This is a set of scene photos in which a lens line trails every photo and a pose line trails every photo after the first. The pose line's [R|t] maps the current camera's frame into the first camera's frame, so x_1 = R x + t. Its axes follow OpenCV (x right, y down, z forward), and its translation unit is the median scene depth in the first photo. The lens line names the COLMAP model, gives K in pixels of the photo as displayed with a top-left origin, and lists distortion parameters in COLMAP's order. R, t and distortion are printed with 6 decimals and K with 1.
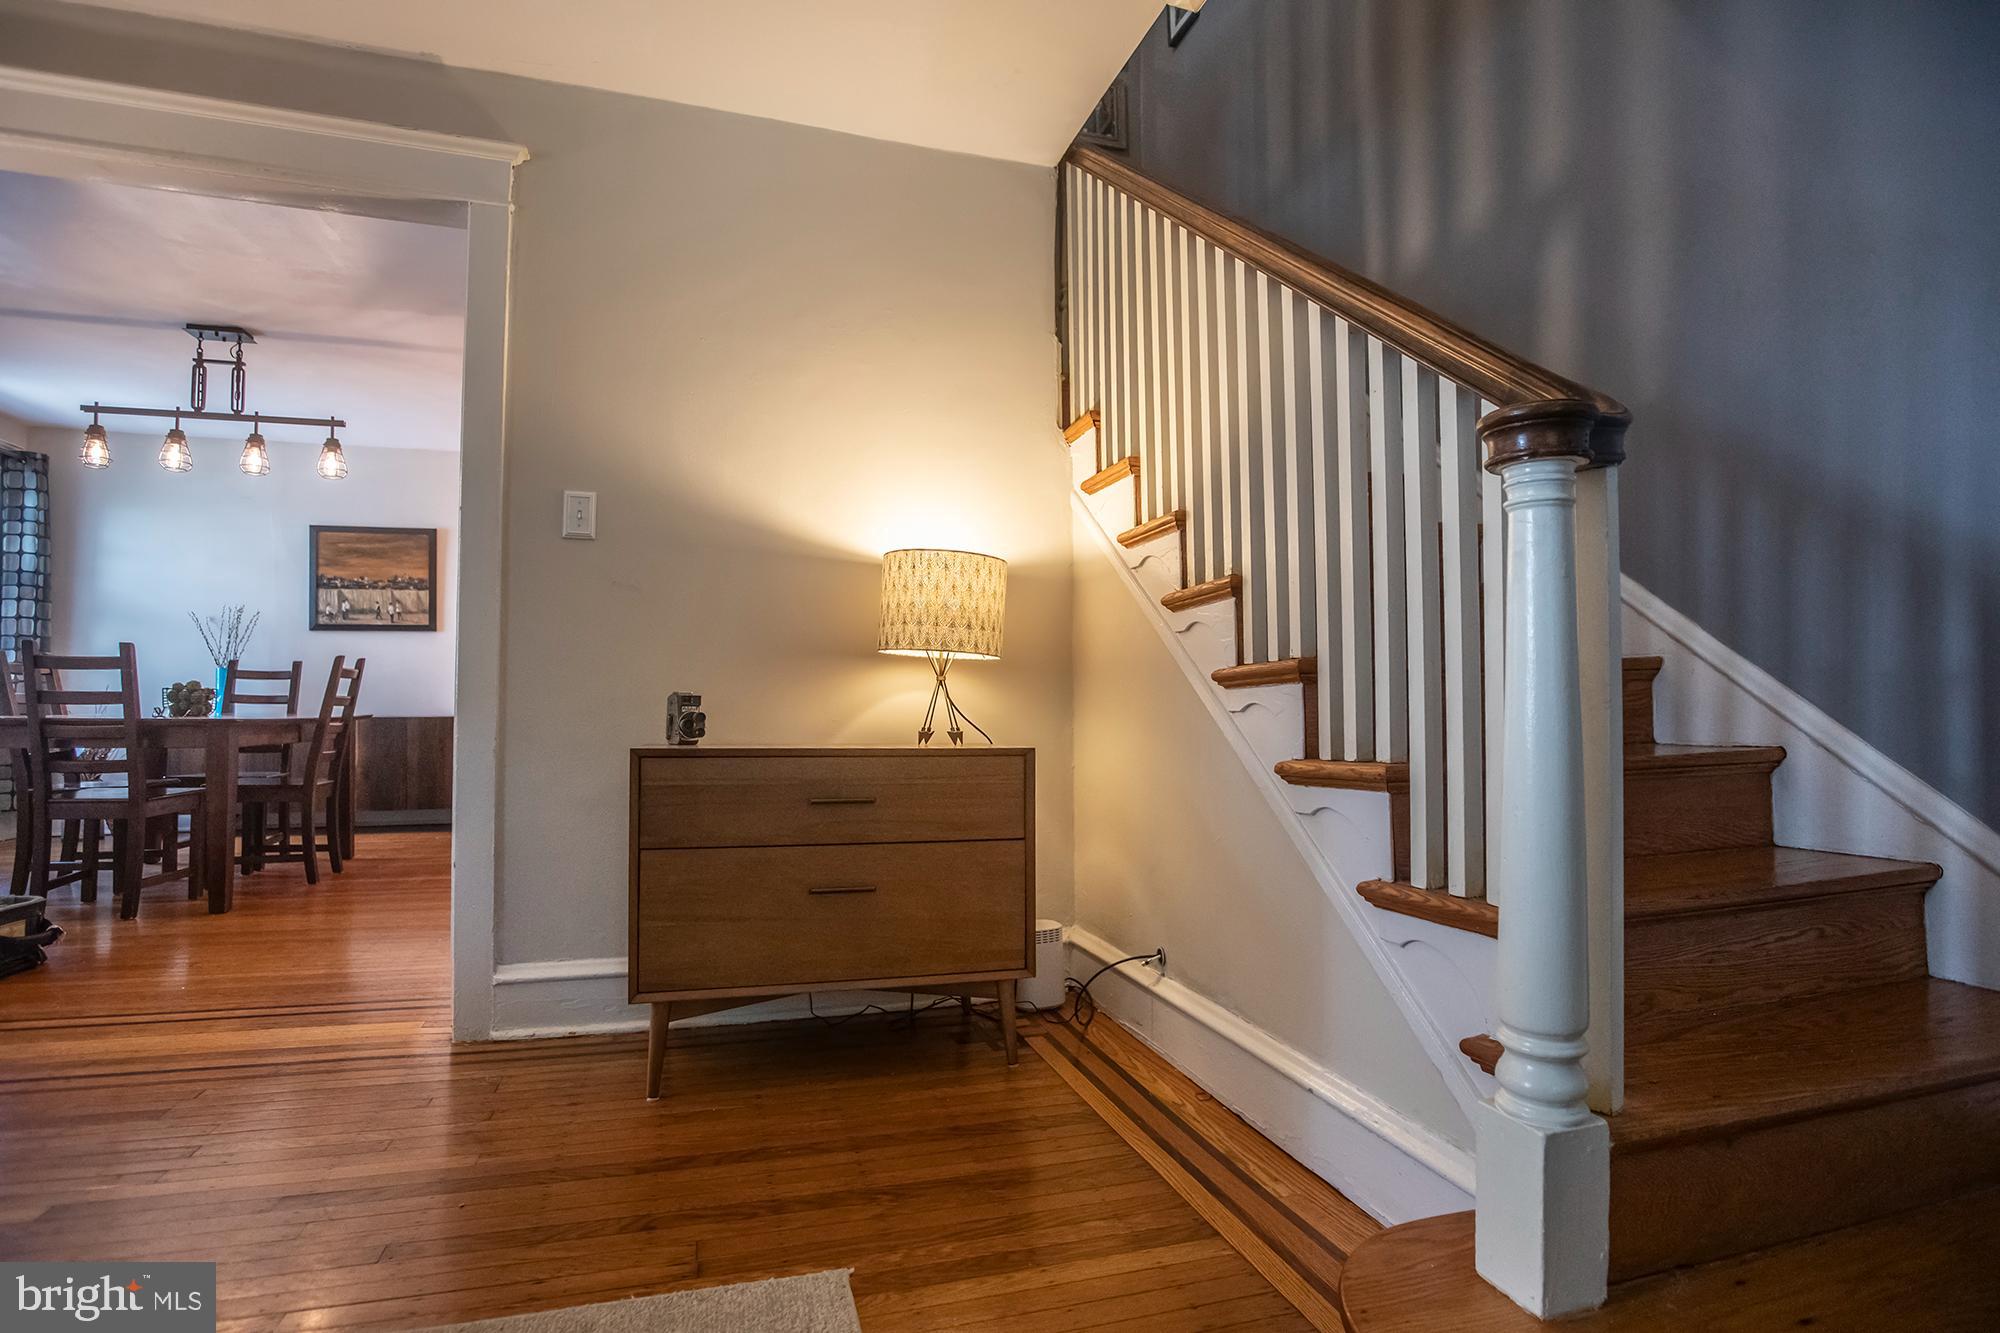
lens RADIAL K [[974.0, 0, 1000.0], [0, 974.0, 666.5], [0, 0, 1]] dist [-0.015910, 0.000085]
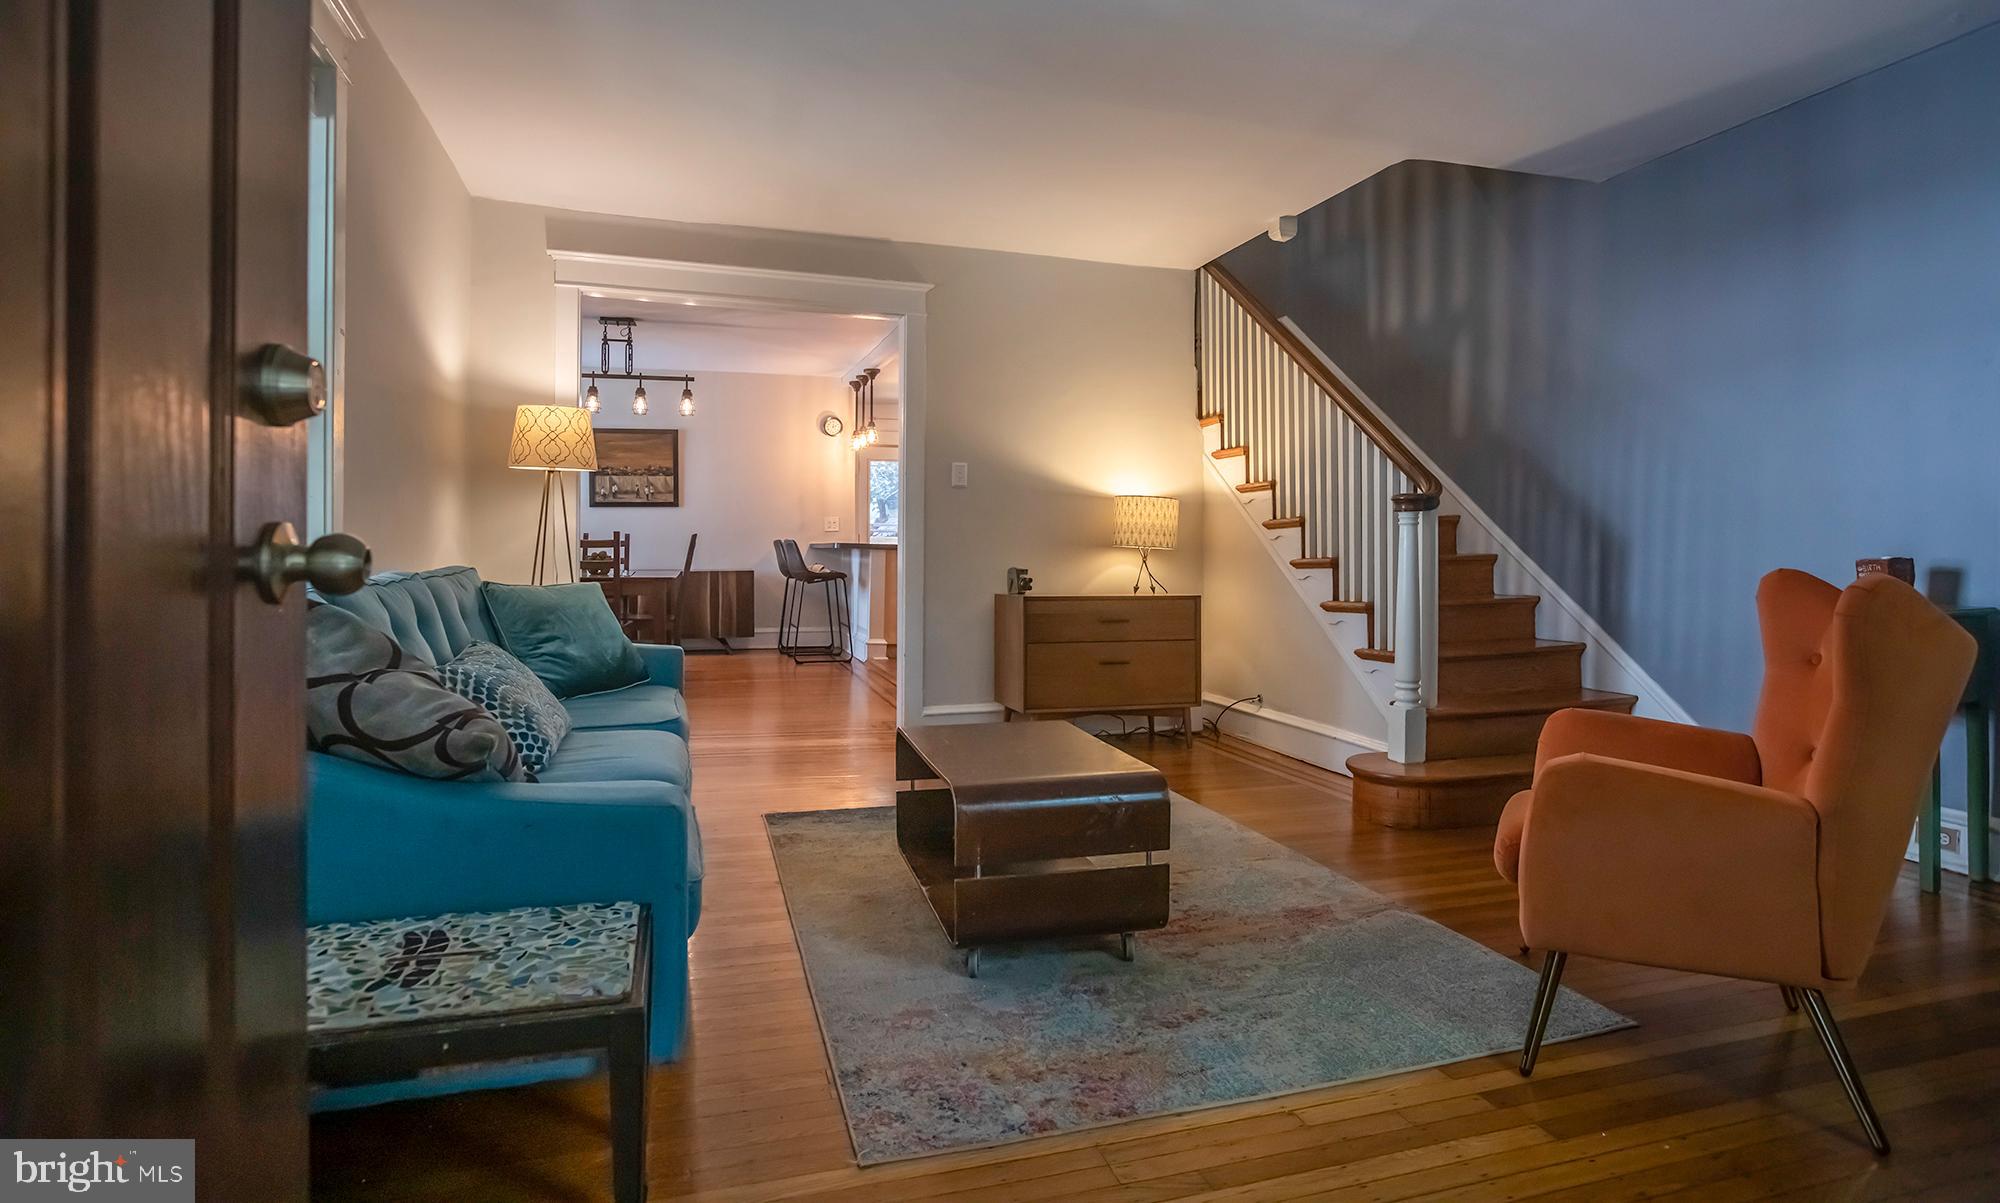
lens RADIAL K [[1057.2, 0, 1005.1], [0, 1057.2, 536.7], [0, 0, 1]] dist [0.000841, 0.000071]
pose [[0.999870, 0.000020, 0.016098, -0.375441], [-0.000550, 0.999458, 0.032905, -0.103417], [-0.016088, -0.032910, 0.999329, -1.108524]]
